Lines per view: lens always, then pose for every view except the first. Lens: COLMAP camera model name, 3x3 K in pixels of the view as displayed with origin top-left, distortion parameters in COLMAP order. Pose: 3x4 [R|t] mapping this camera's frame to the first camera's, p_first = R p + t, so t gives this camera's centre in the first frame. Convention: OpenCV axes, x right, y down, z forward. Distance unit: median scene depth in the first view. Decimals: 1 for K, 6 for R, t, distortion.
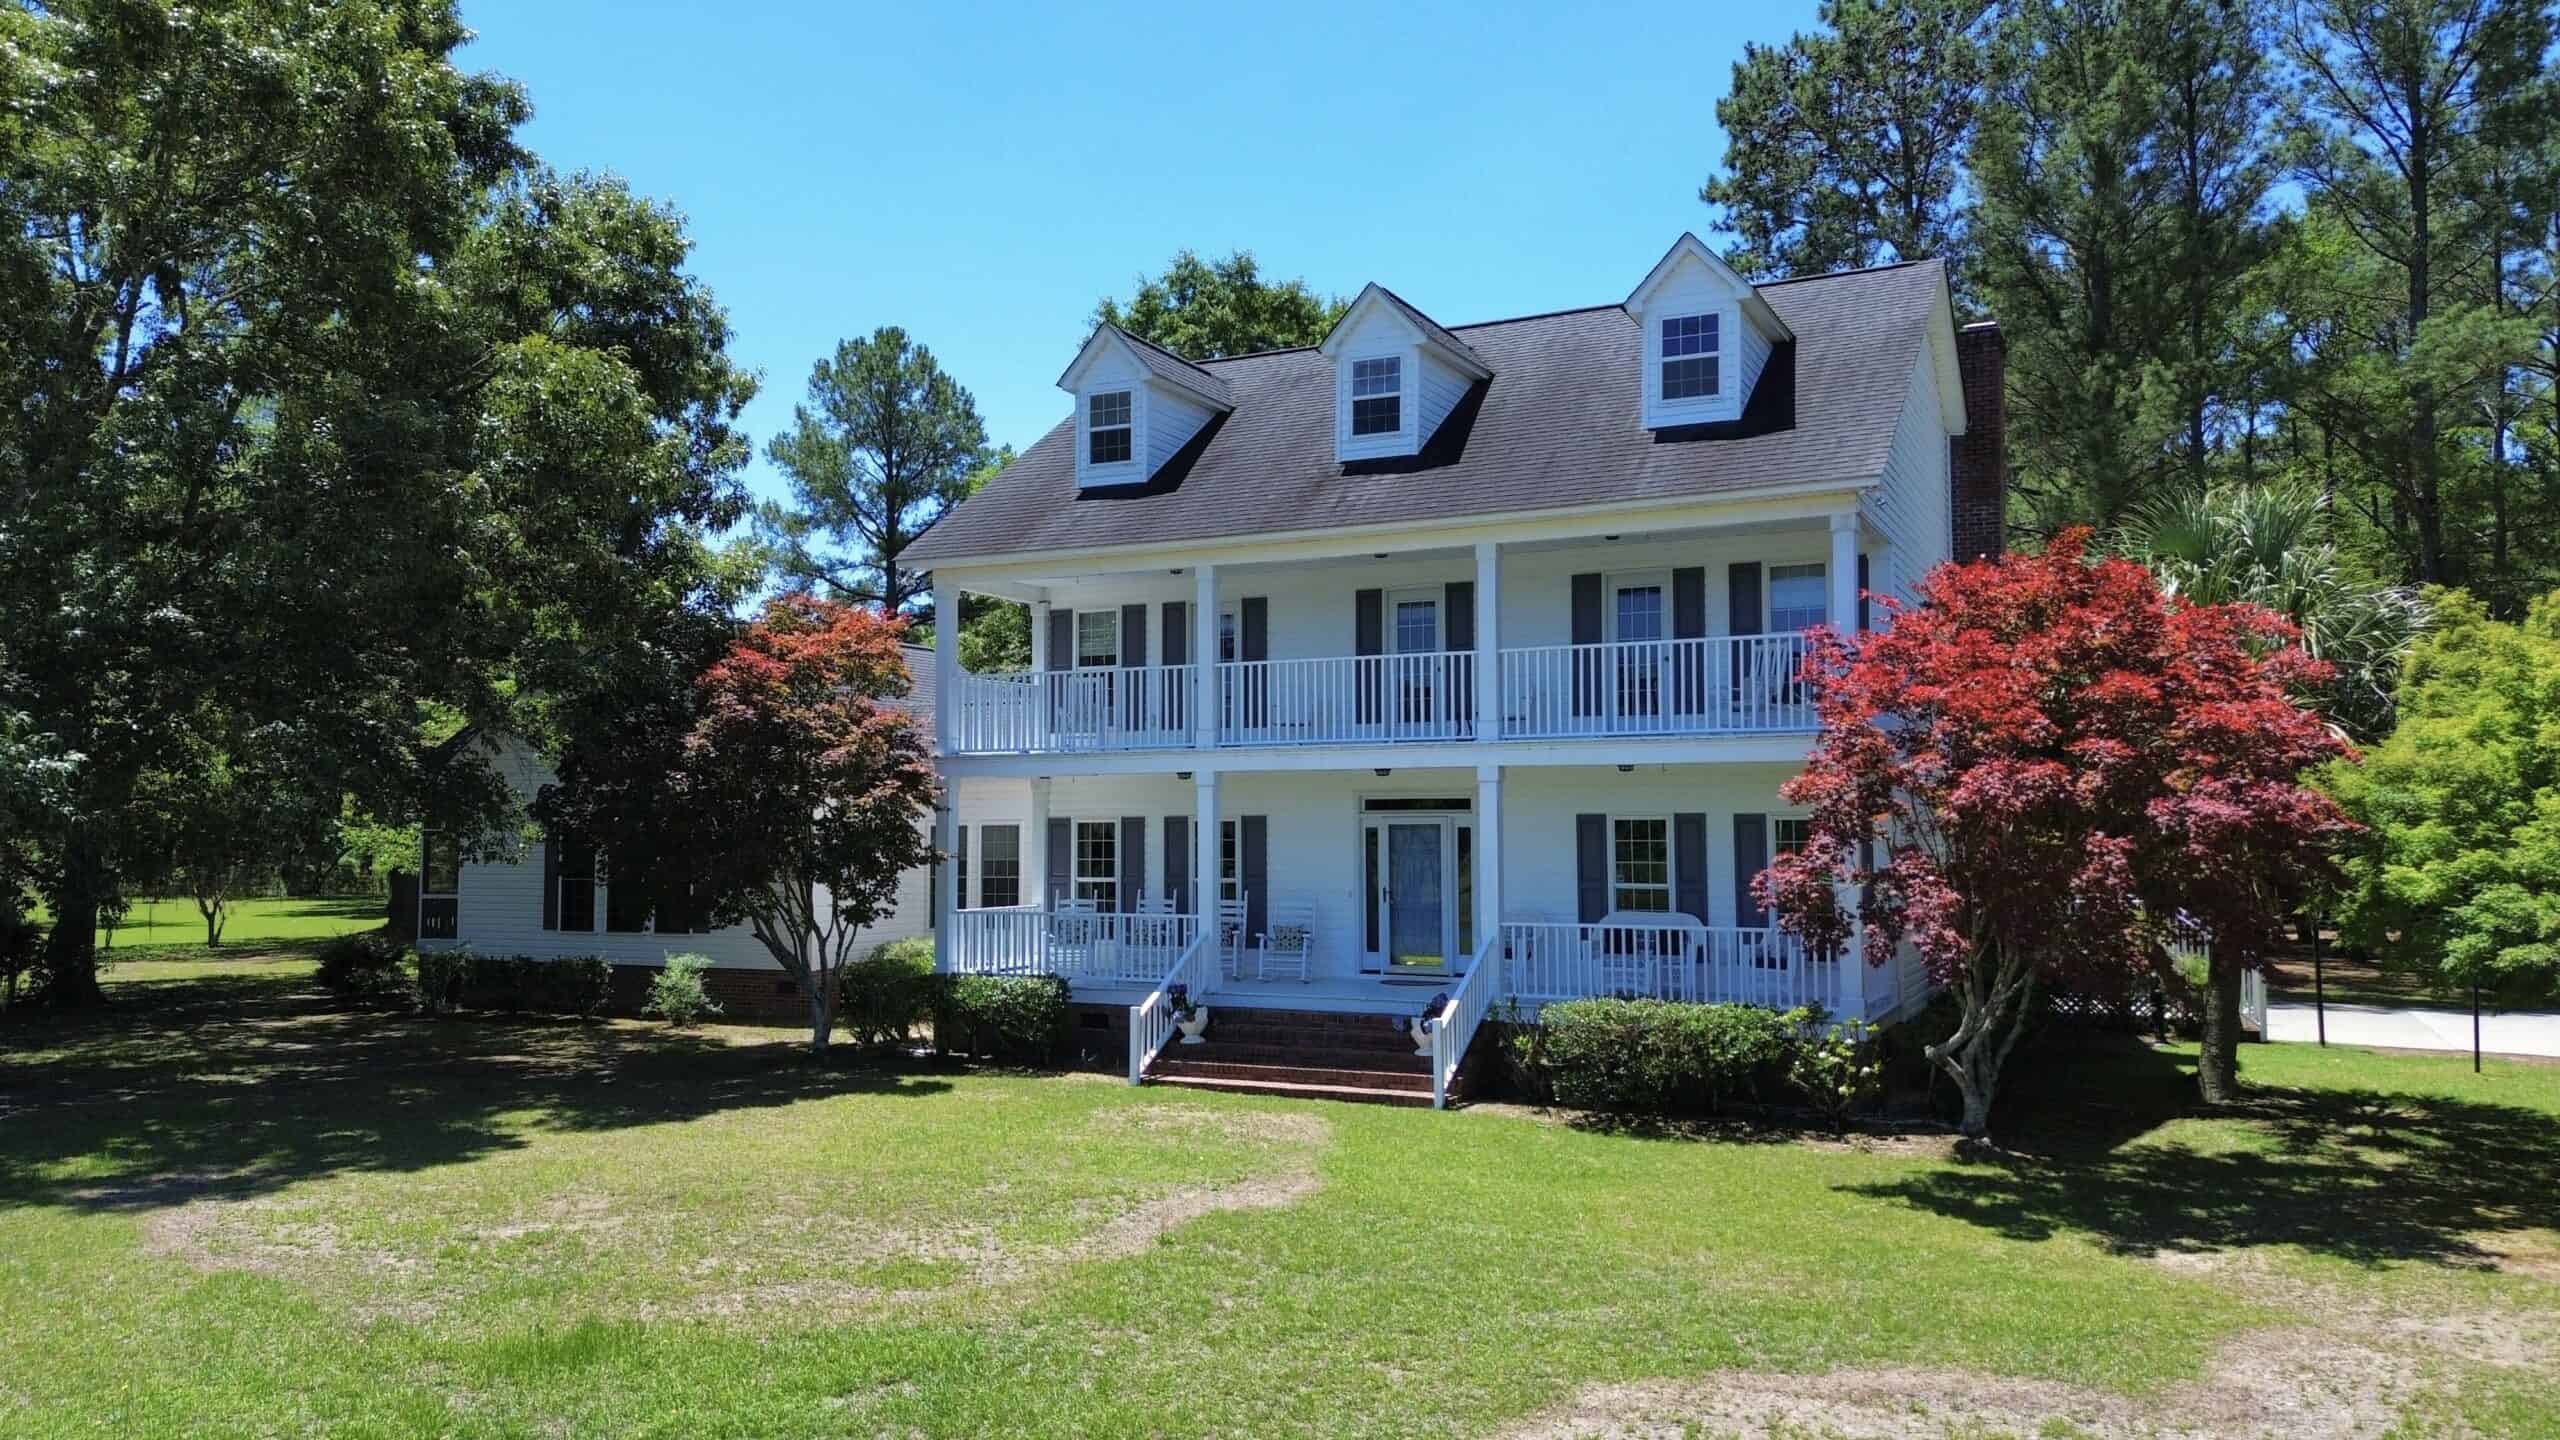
lens RADIAL K [[1802.8, 0, 1280.0], [0, 1802.8, 720.0], [0, 0, 1]] dist [0.095360, -0.114424]
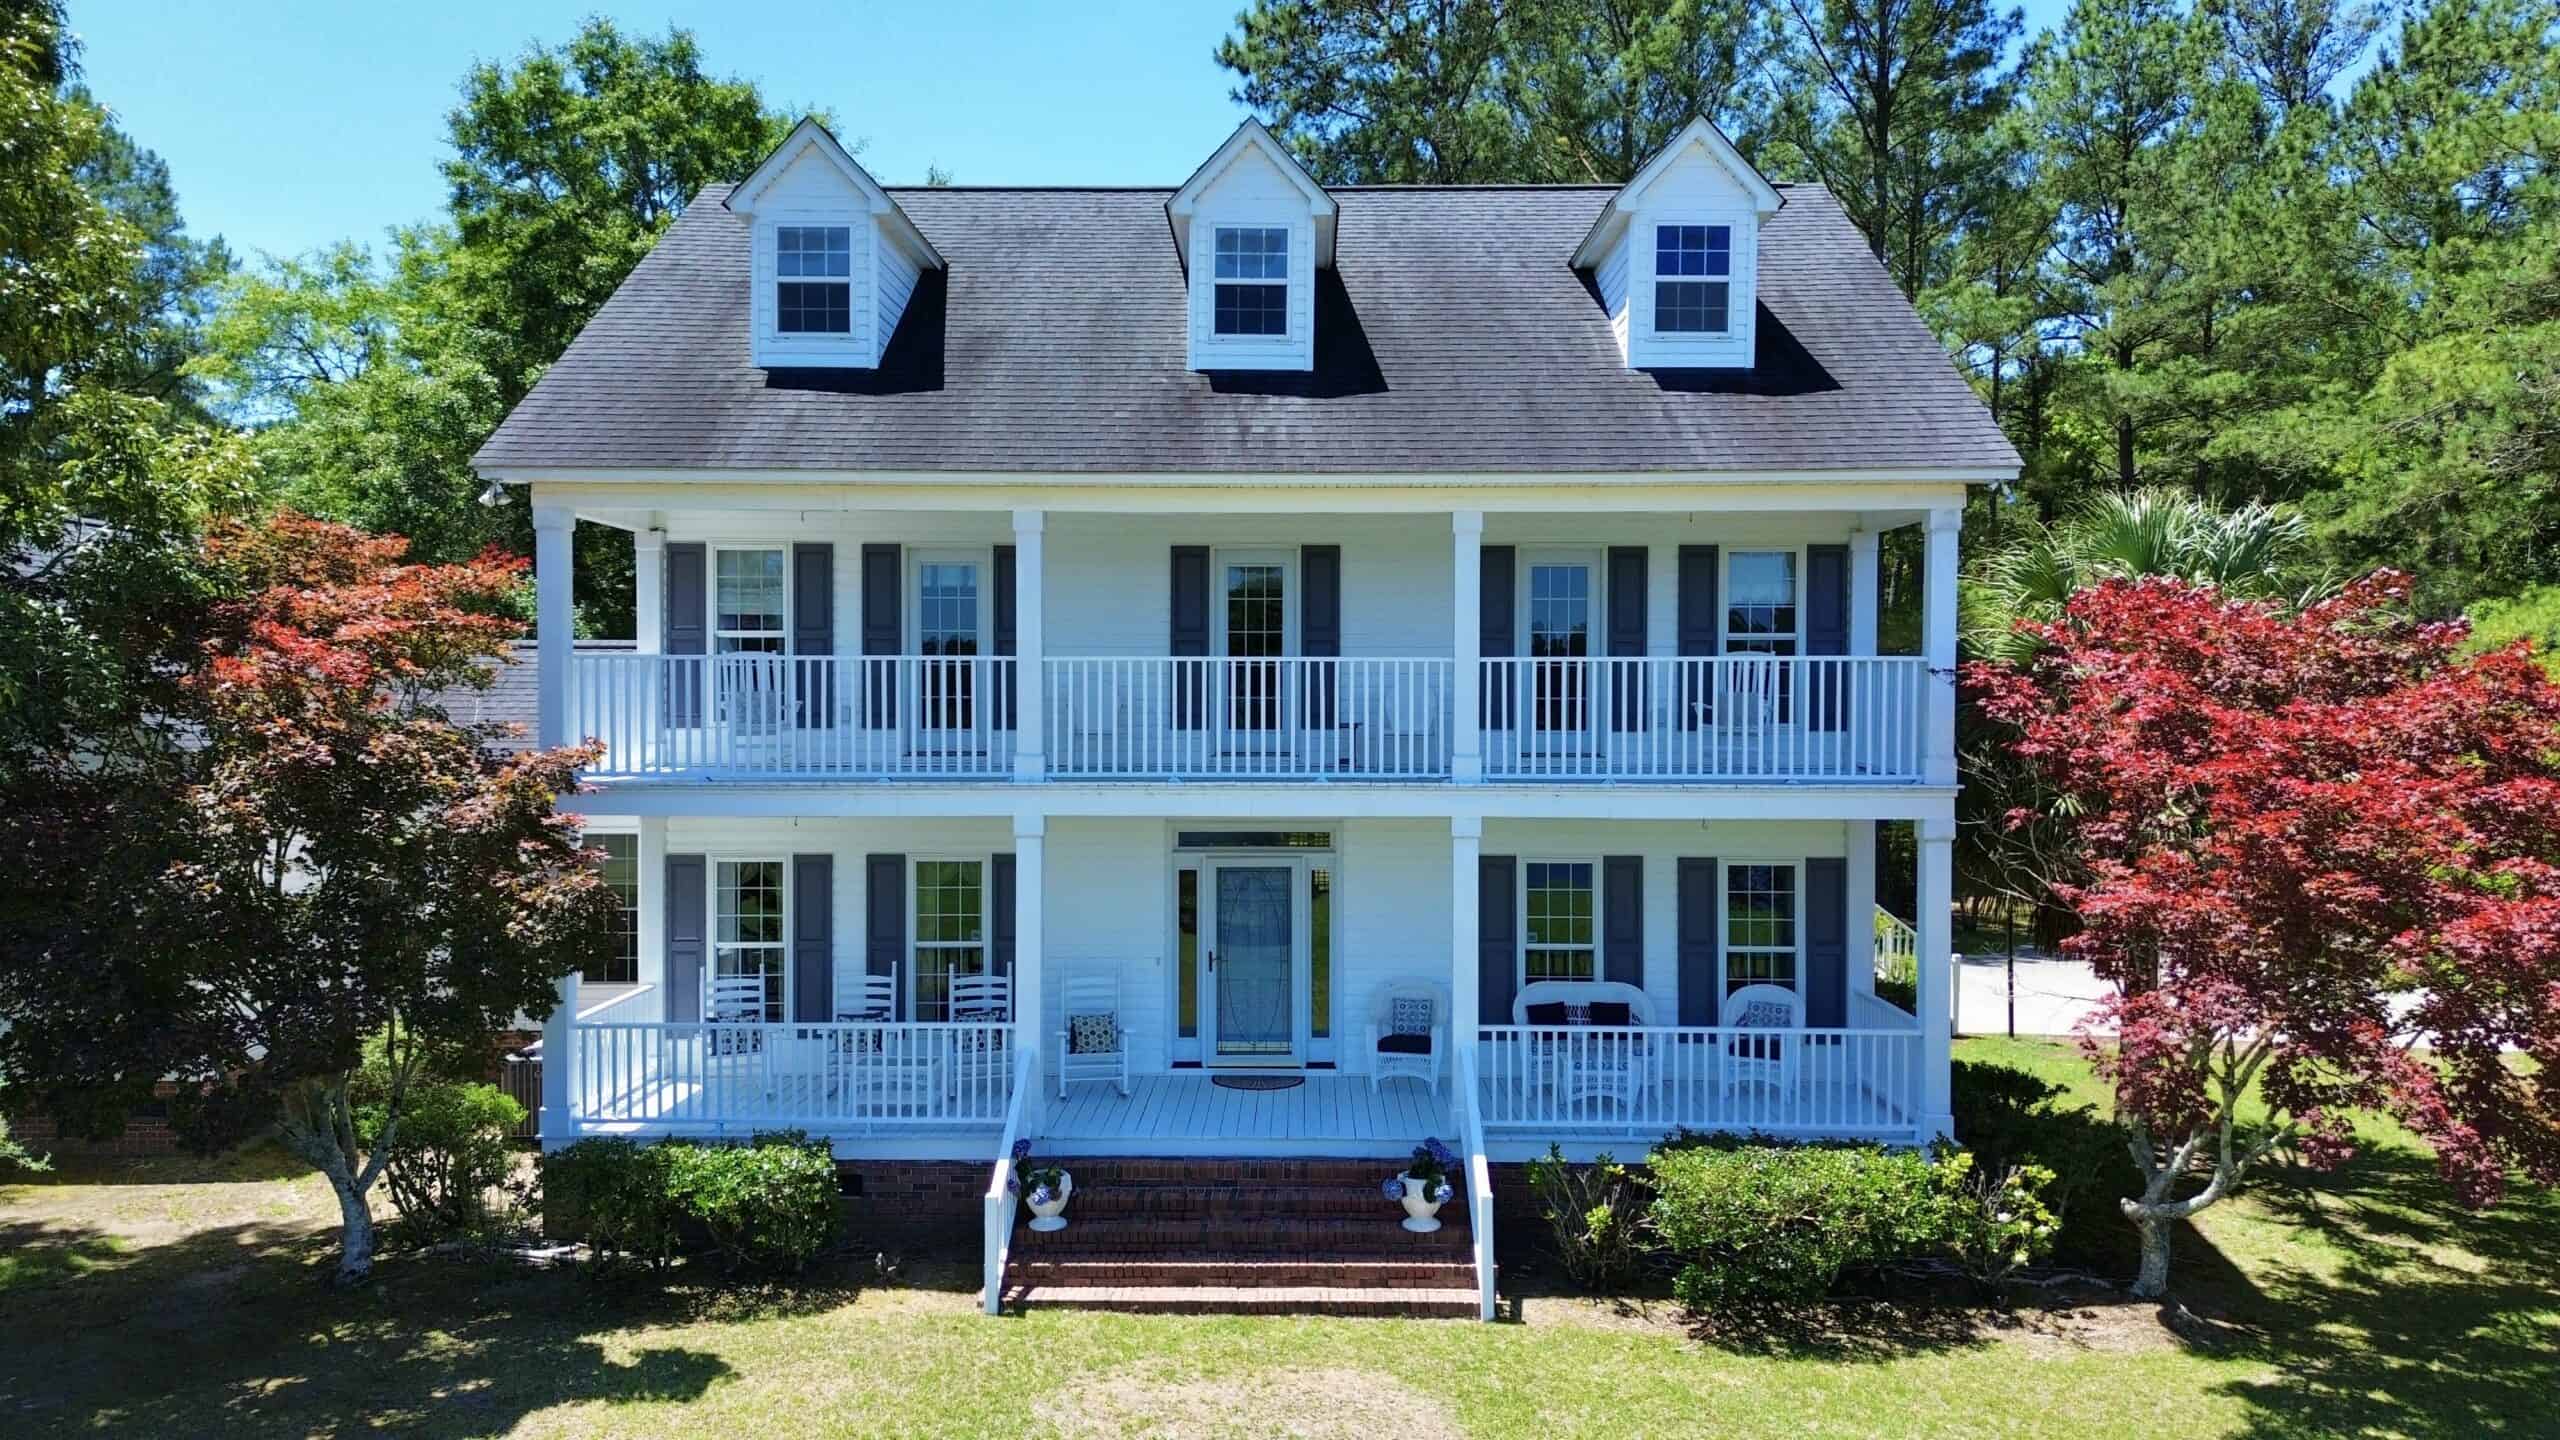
lens RADIAL K [[1805.7, 0, 1276.0], [0, 1805.7, 724.4], [0, 0, 1]] dist [0.063800, -0.056012]
pose [[0.902589, -0.002632, 0.430496, -0.245384], [-0.031372, 0.996920, 0.071871, -0.056572], [-0.429359, -0.078376, 0.899727, 0.339225]]
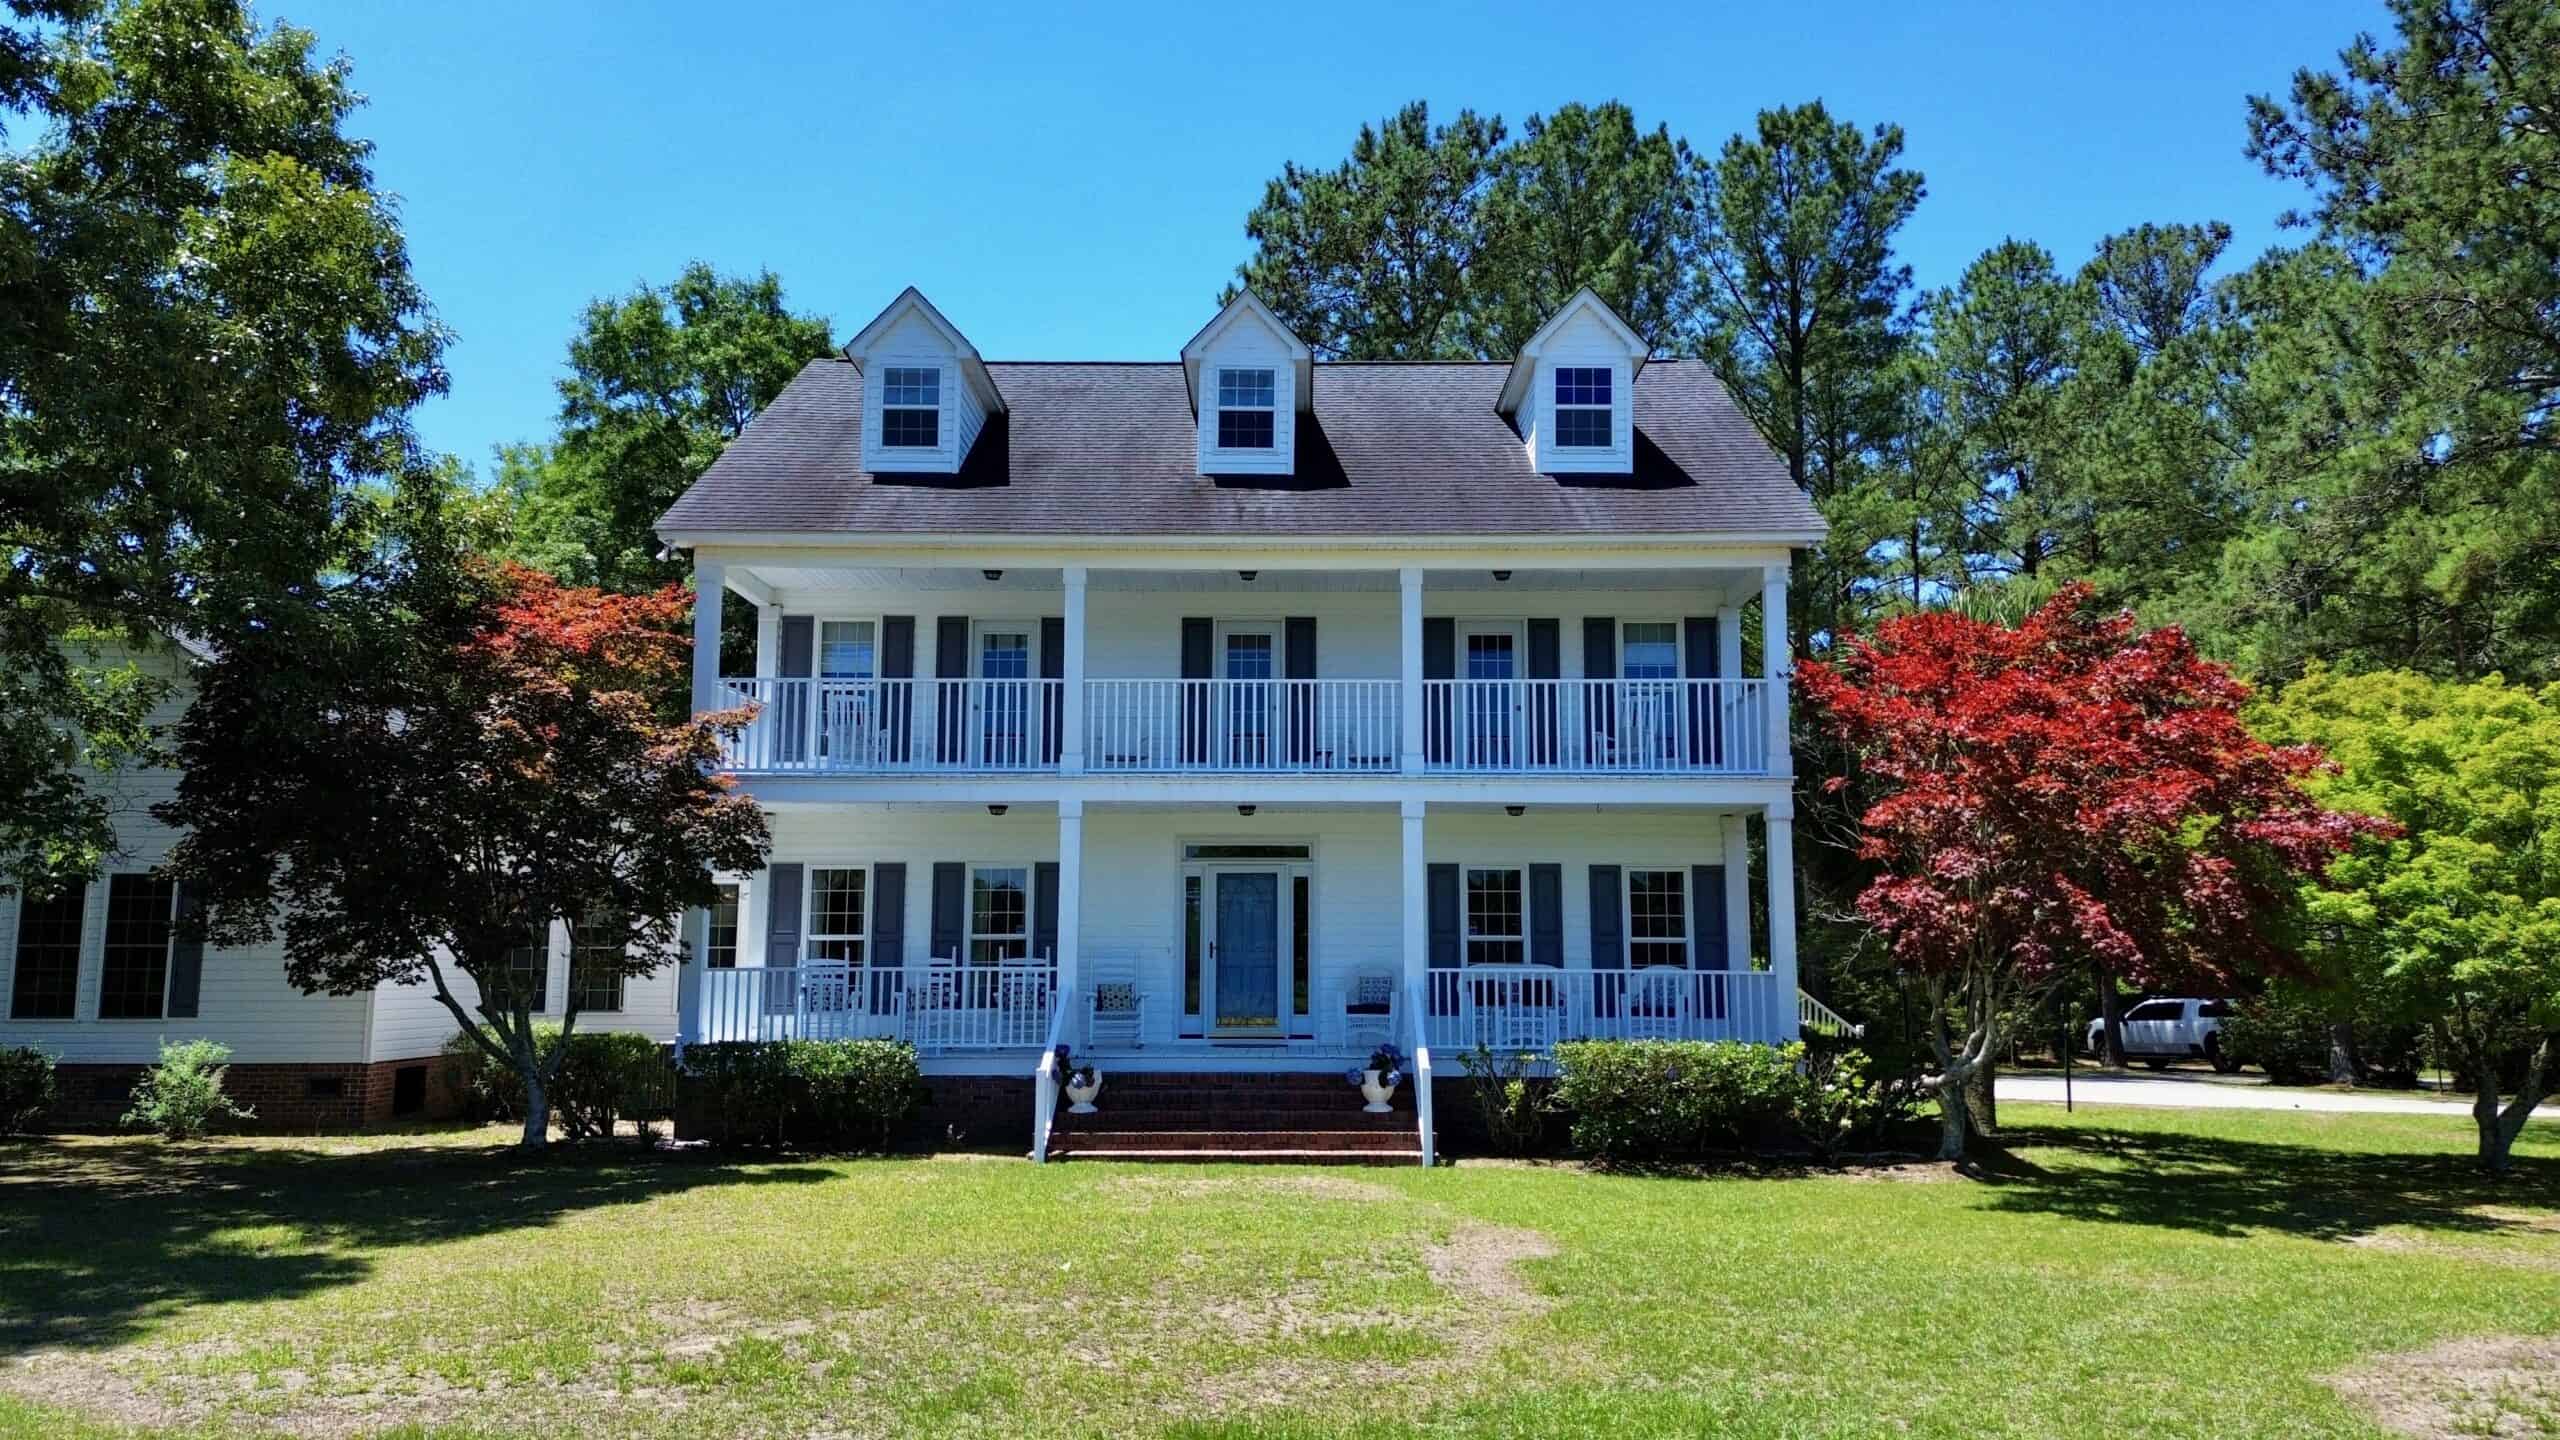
lens RADIAL K [[1802.8, 0, 1280.0], [0, 1802.8, 720.0], [0, 0, 1]] dist [0.095360, -0.114424]
pose [[0.901273, 0.064174, 0.428473, -0.319346], [-0.032602, 0.996211, -0.080628, 0.055327], [-0.432024, 0.058699, 0.899950, 0.163856]]
